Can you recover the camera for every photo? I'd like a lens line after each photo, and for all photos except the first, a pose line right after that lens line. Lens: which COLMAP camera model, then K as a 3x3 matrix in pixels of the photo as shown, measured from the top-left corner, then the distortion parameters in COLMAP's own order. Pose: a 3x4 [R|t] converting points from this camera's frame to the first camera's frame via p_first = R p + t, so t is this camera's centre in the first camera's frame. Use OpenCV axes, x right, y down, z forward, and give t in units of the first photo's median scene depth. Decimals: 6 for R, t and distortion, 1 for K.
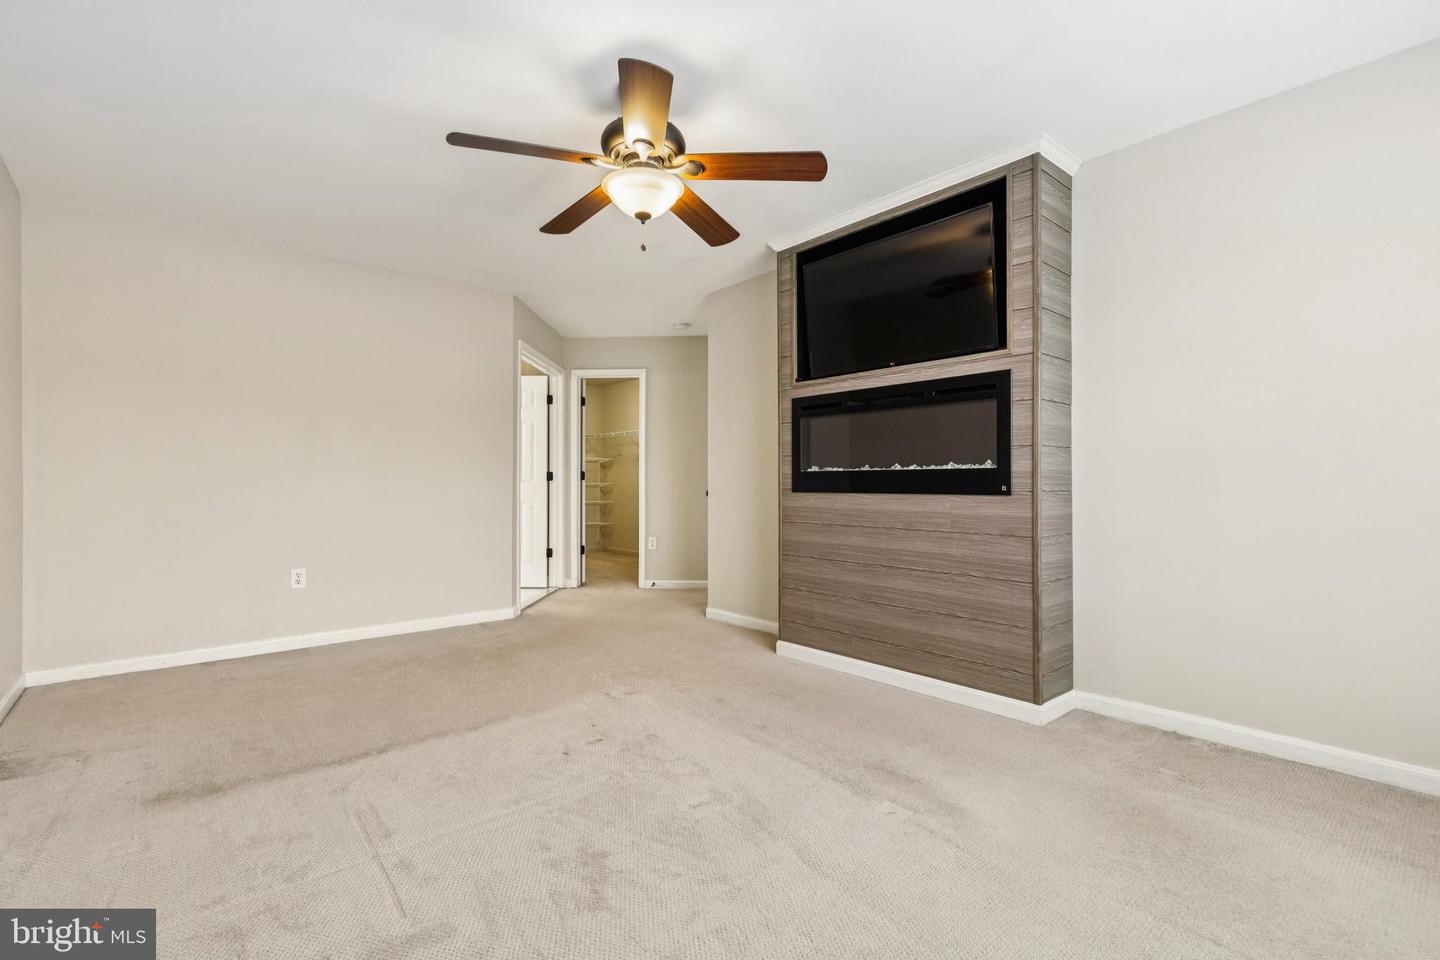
lens RADIAL K [[659.2, 0, 718.1], [0, 659.2, 486.1], [0, 0, 1]] dist [0.001067, 0.000344]
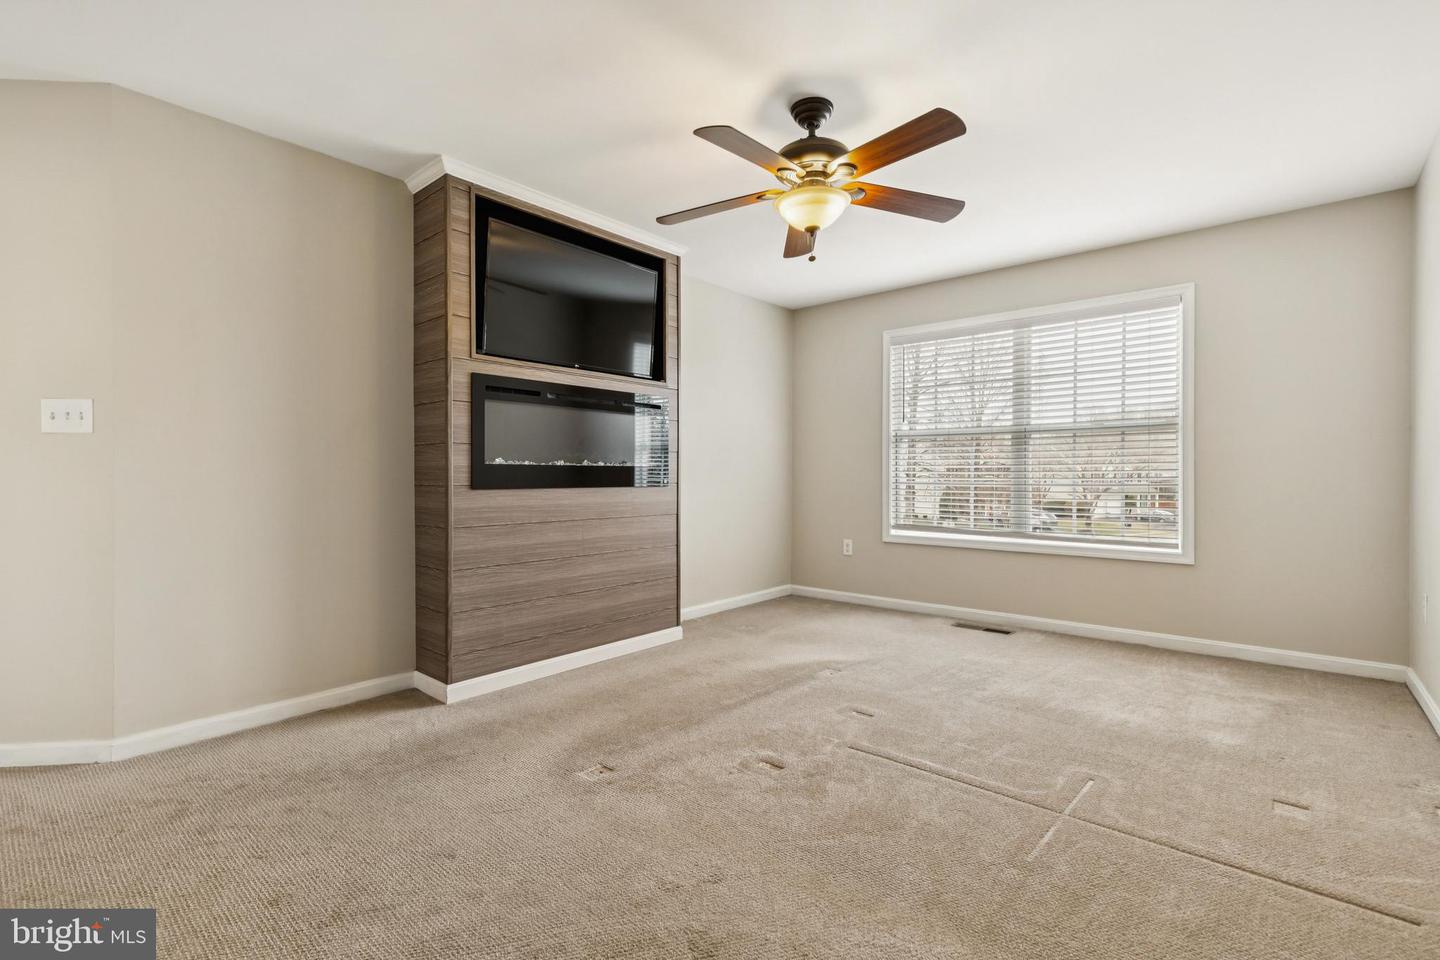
lens RADIAL K [[659.2, 0, 715.9], [0, 659.2, 480.1], [0, 0, 1]] dist [0.001067, 0.000344]
pose [[-0.157763, -0.005536, 0.987461, -0.784765], [0.005545, 0.999964, 0.006492, -0.006253], [-0.987461, 0.006499, -0.157727, 0.903879]]
